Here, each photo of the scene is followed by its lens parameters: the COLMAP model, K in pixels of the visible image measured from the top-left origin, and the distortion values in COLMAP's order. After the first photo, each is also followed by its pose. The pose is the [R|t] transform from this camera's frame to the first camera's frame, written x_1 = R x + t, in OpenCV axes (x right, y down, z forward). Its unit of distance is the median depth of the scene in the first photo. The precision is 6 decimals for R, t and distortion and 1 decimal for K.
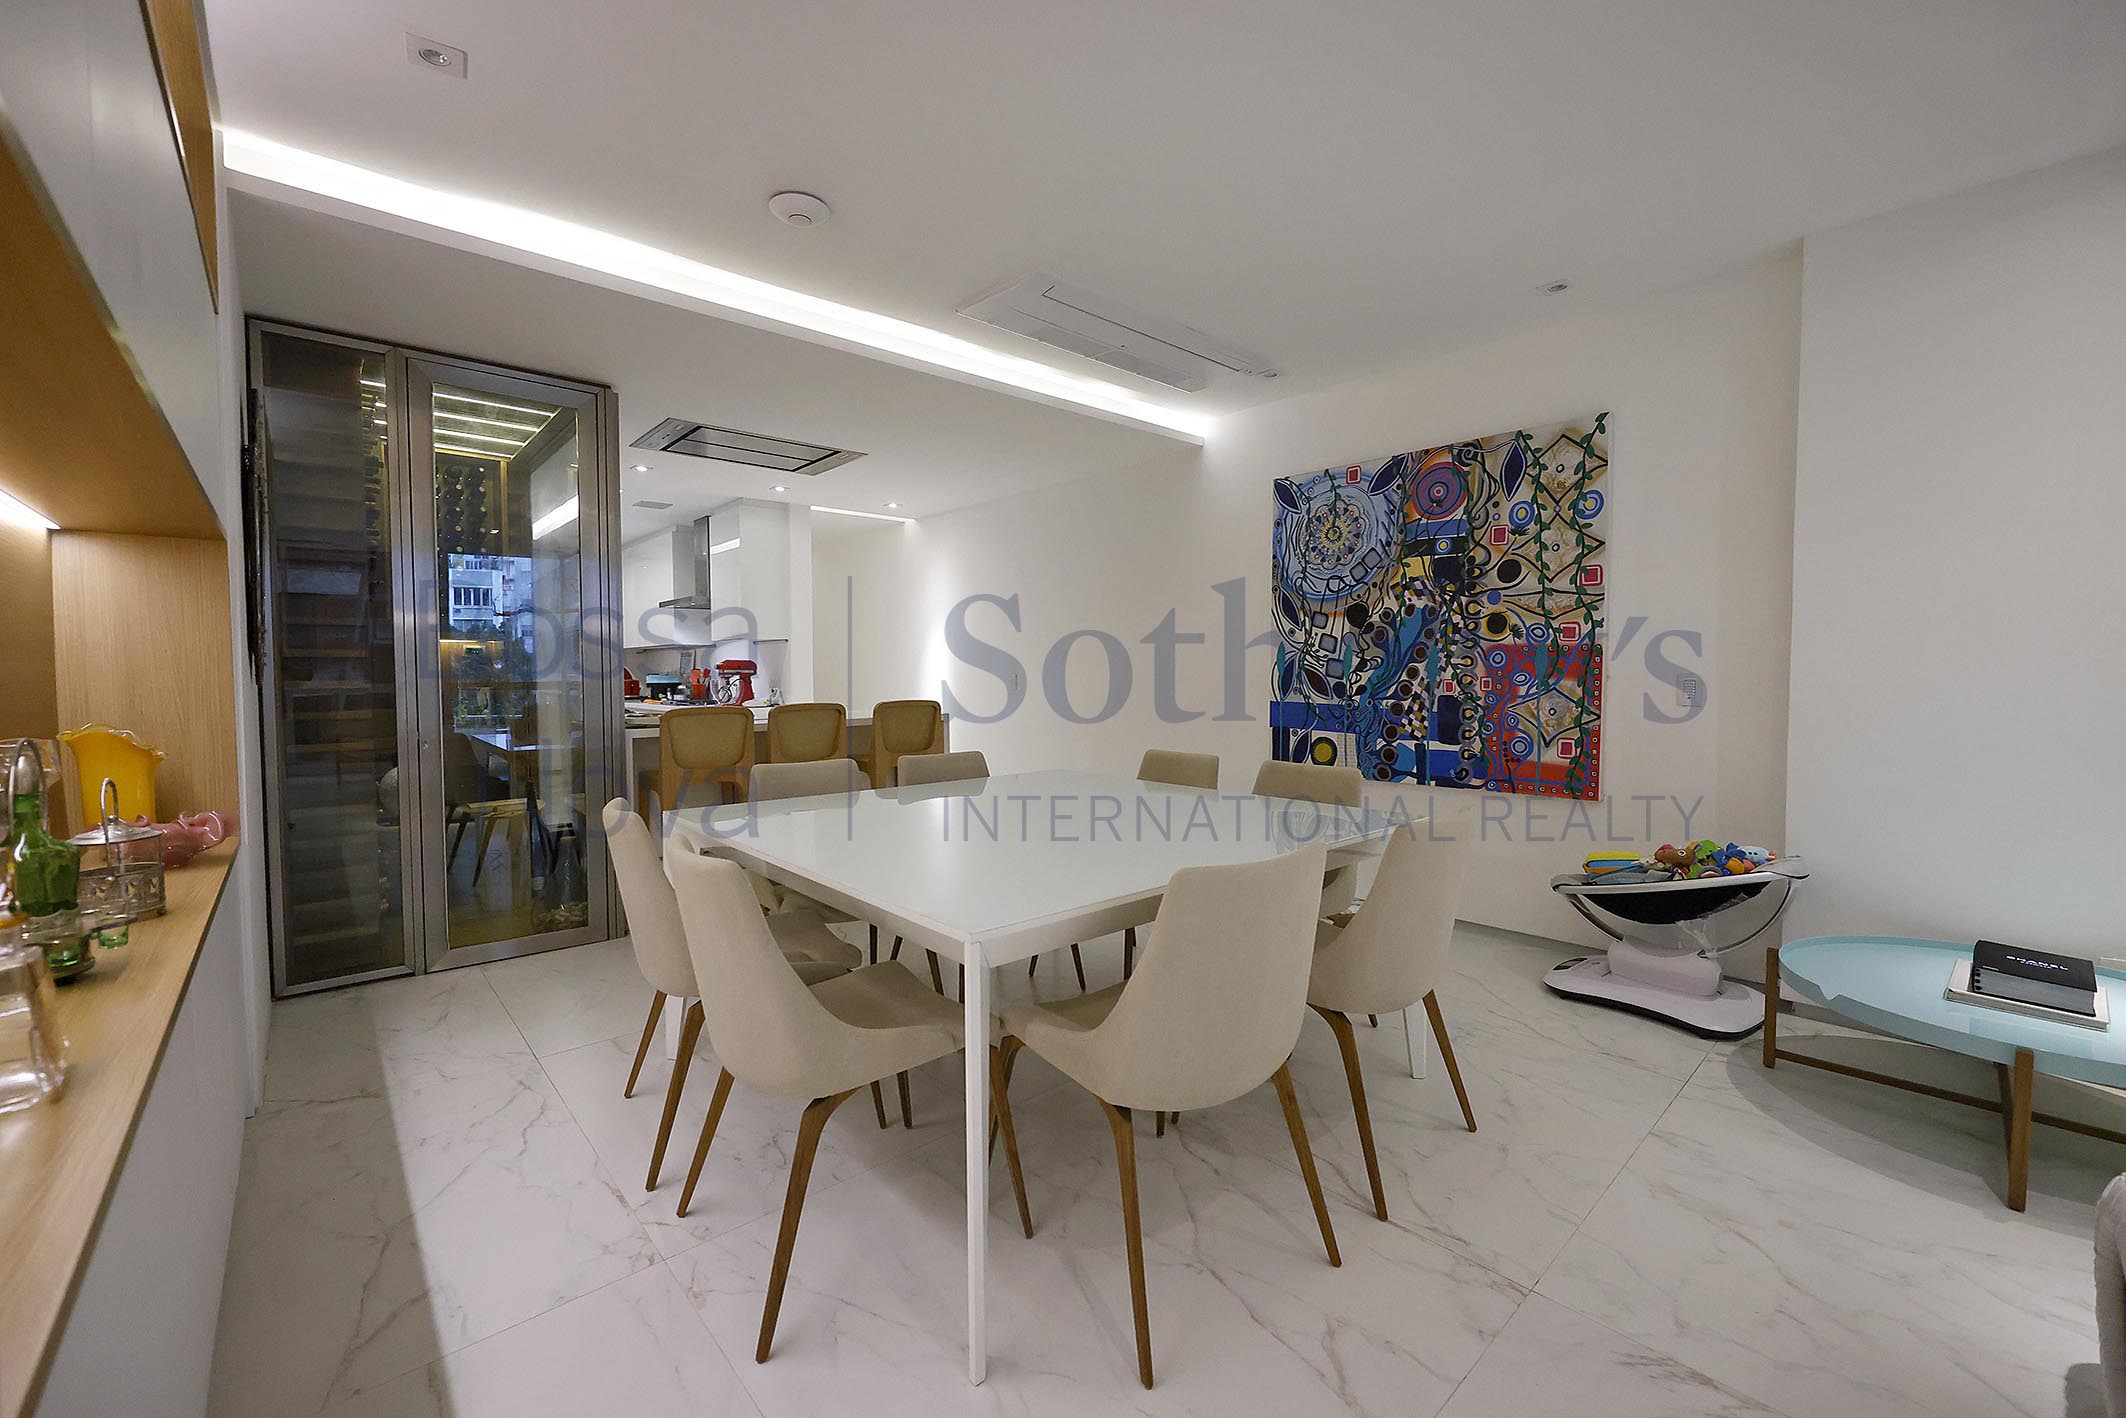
lens RADIAL K [[847.6, 0, 1044.9], [0, 847.6, 711.7], [0, 0, 1]] dist [0.000481, 0.000674]
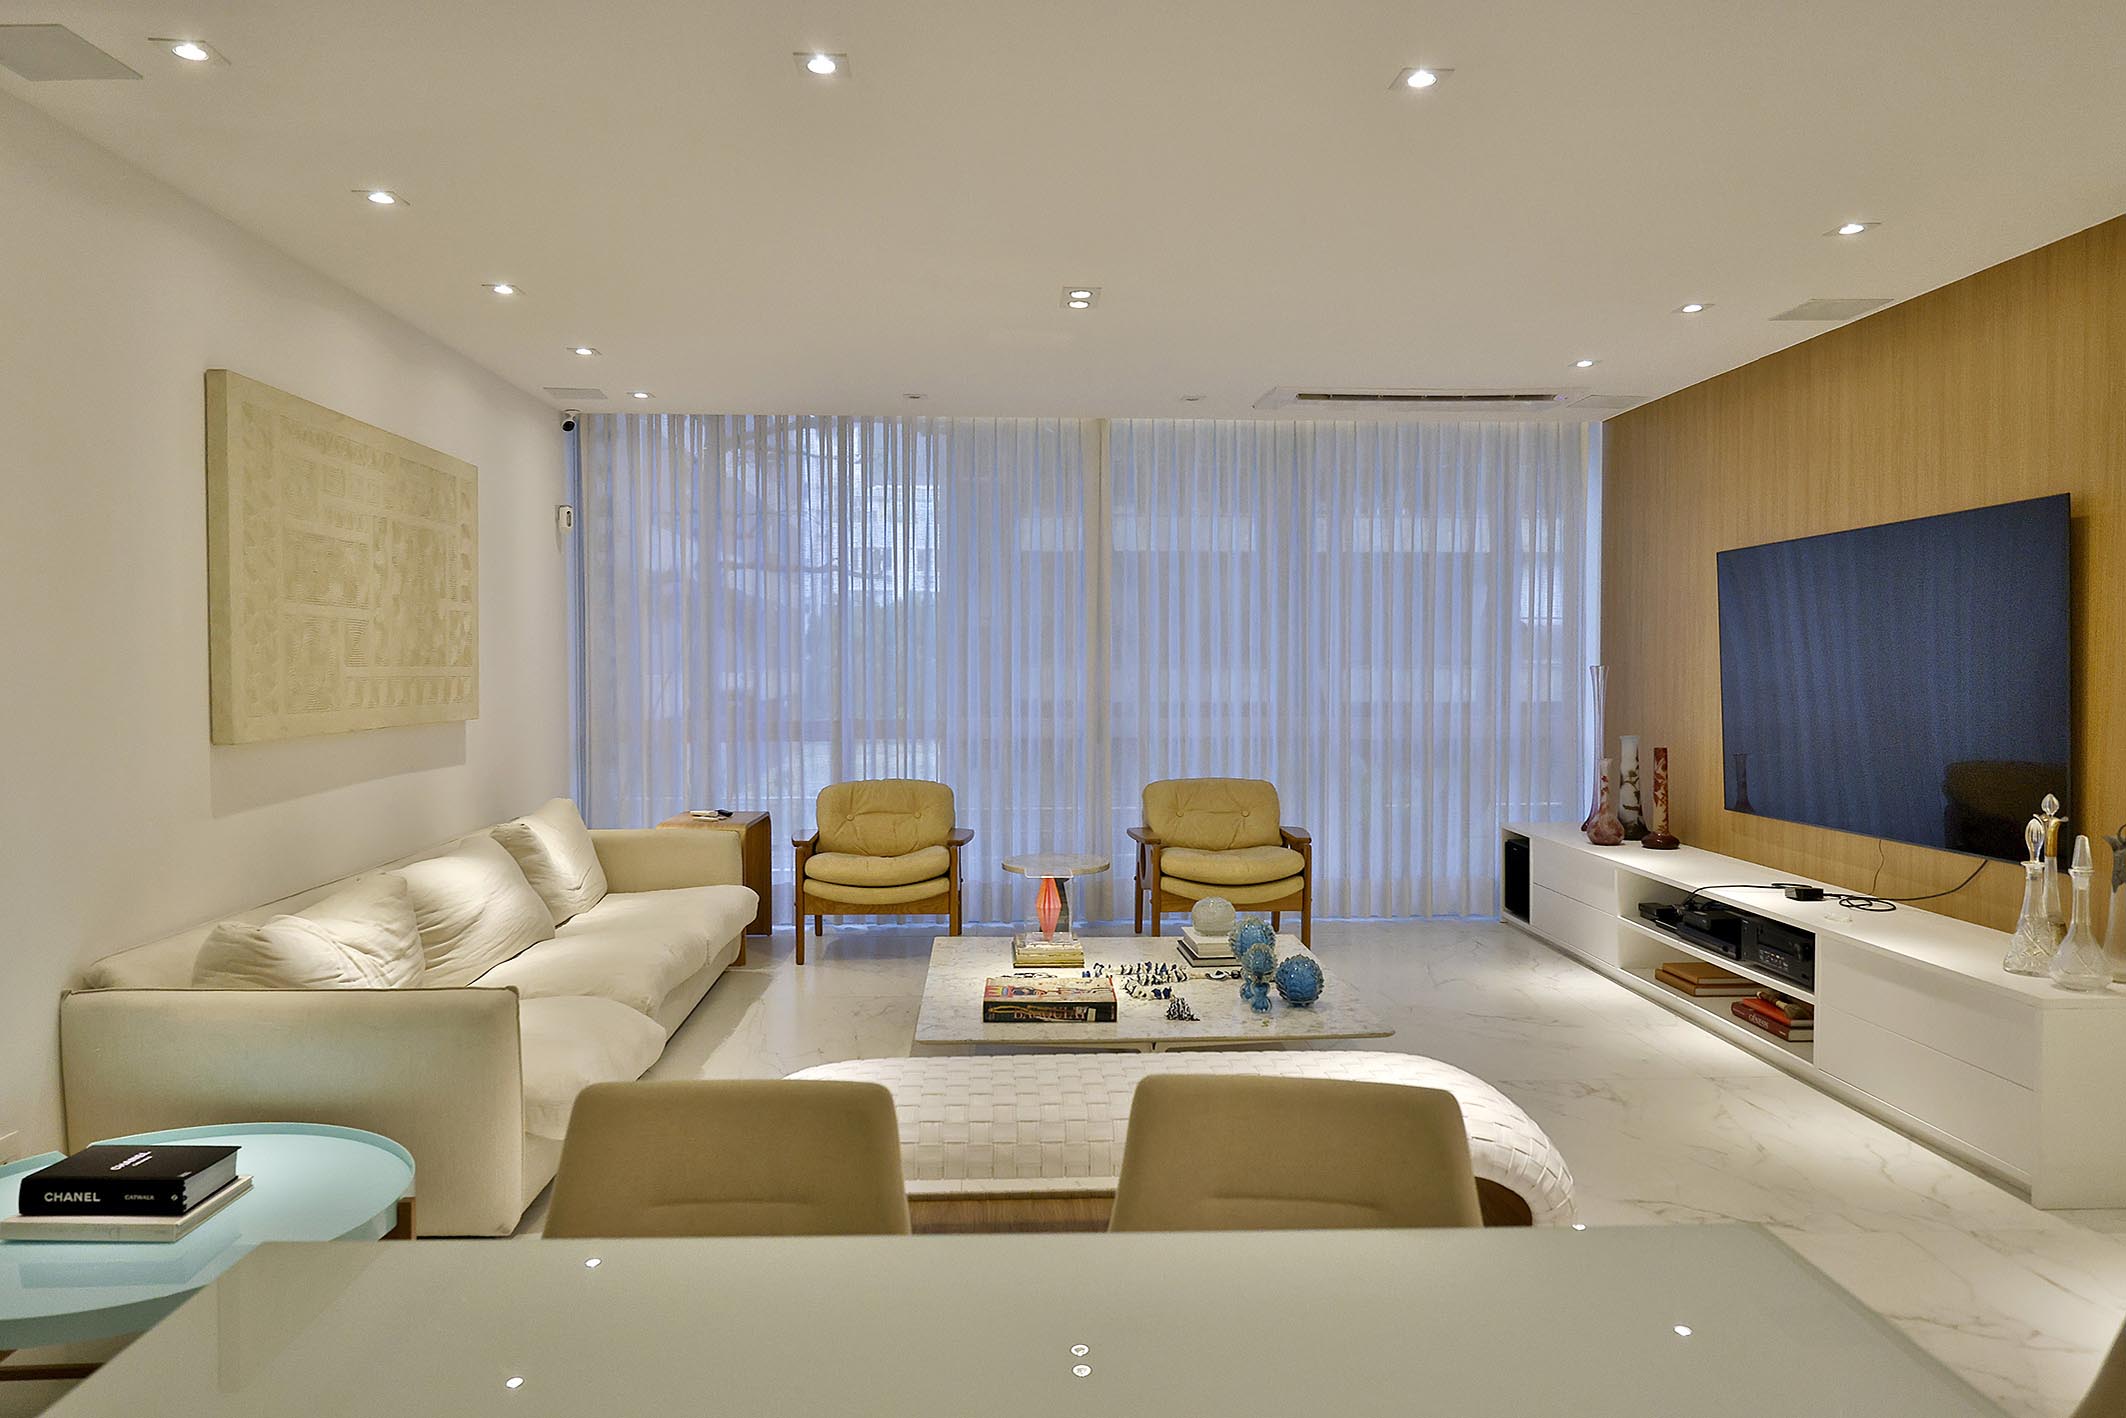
lens RADIAL K [[1386.4, 0, 1050.8], [0, 1386.4, 697.4], [0, 0, 1]] dist [-0.002225, 0.004979]
pose [[-0.773699, -0.009484, 0.633482, -0.130562], [0.036330, 0.997579, 0.059306, -0.090676], [-0.632511, 0.068899, -0.771481, 0.831657]]
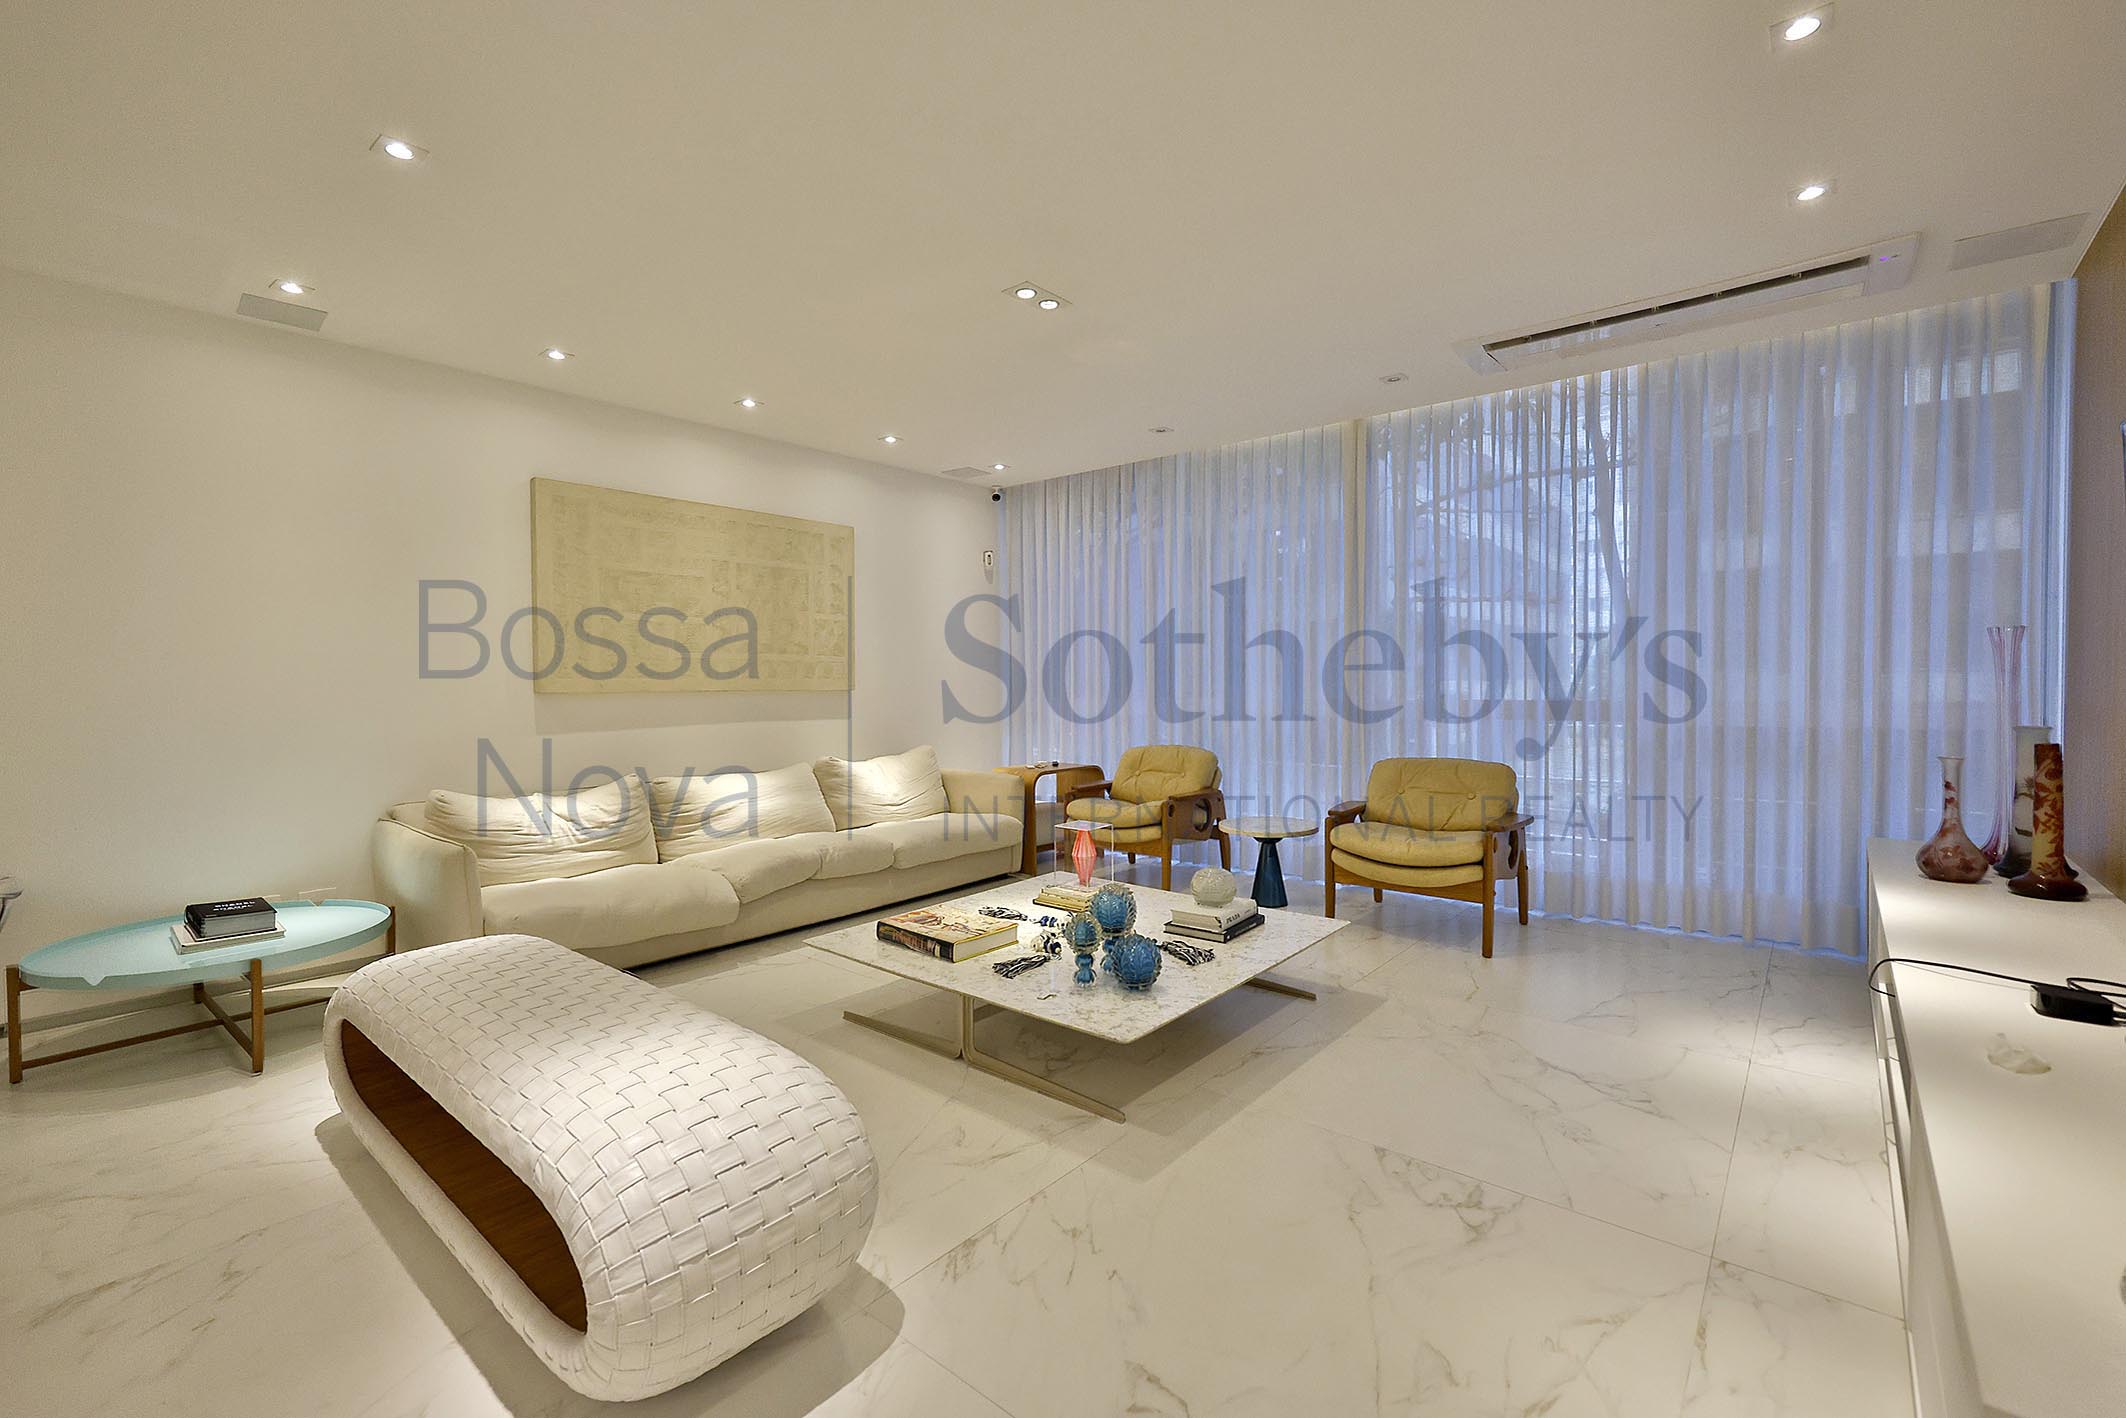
lens RADIAL K [[898.5, 0, 1049.5], [0, 898.5, 707.1], [0, 0, 1]] dist [-0.002247, 0.001192]
pose [[-0.128575, -0.020851, 0.991481, -0.243021], [0.055800, 0.998043, 0.028225, 0.005313], [-0.990129, 0.058954, -0.127160, -0.074433]]
